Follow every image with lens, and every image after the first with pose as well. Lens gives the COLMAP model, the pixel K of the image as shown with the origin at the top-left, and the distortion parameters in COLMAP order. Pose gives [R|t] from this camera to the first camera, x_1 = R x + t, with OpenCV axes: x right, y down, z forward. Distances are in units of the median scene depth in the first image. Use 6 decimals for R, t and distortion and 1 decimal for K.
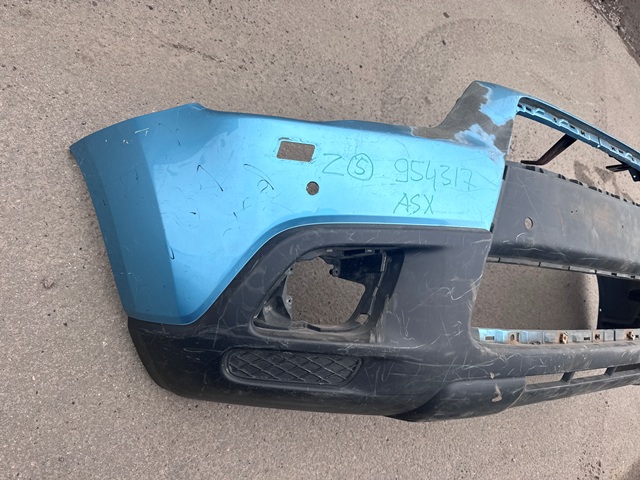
lens RADIAL K [[456.9, 0, 317.6], [0, 456.9, 241.2], [0, 0, 1]] dist [0.021226, -0.036972]
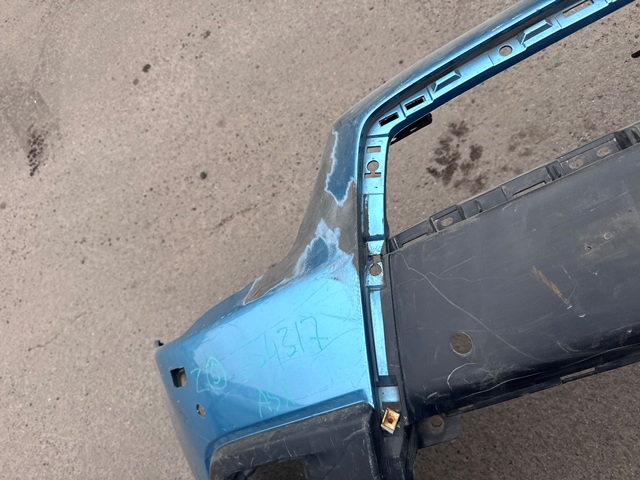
lens RADIAL K [[456.9, 0, 319.1], [0, 456.9, 240.1], [0, 0, 1]] dist [0.021226, -0.036972]
pose [[0.497314, -0.415617, -0.761539, 0.657139], [0.482009, 0.862205, -0.155786, -0.108578], [0.721350, -0.289594, 0.629118, 0.480775]]
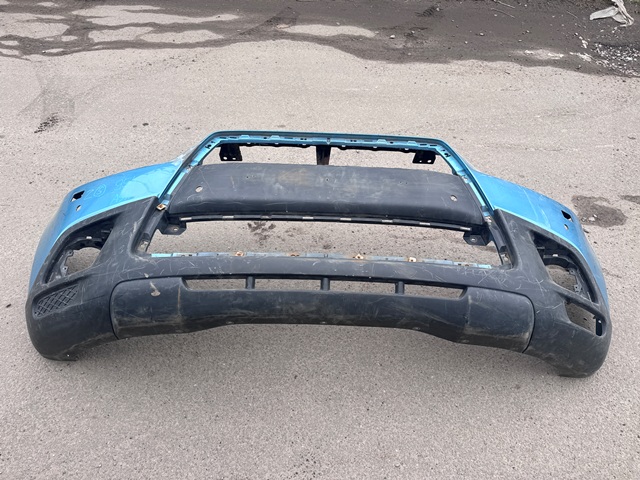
lens RADIAL K [[456.9, 0, 324.1], [0, 456.9, 239.8], [0, 0, 1]] dist [0.021226, -0.036972]
pose [[0.827969, -0.345055, -0.442046, 1.131755], [0.081420, 0.853896, -0.514036, 0.732620], [0.554832, 0.389615, 0.735093, 0.150394]]
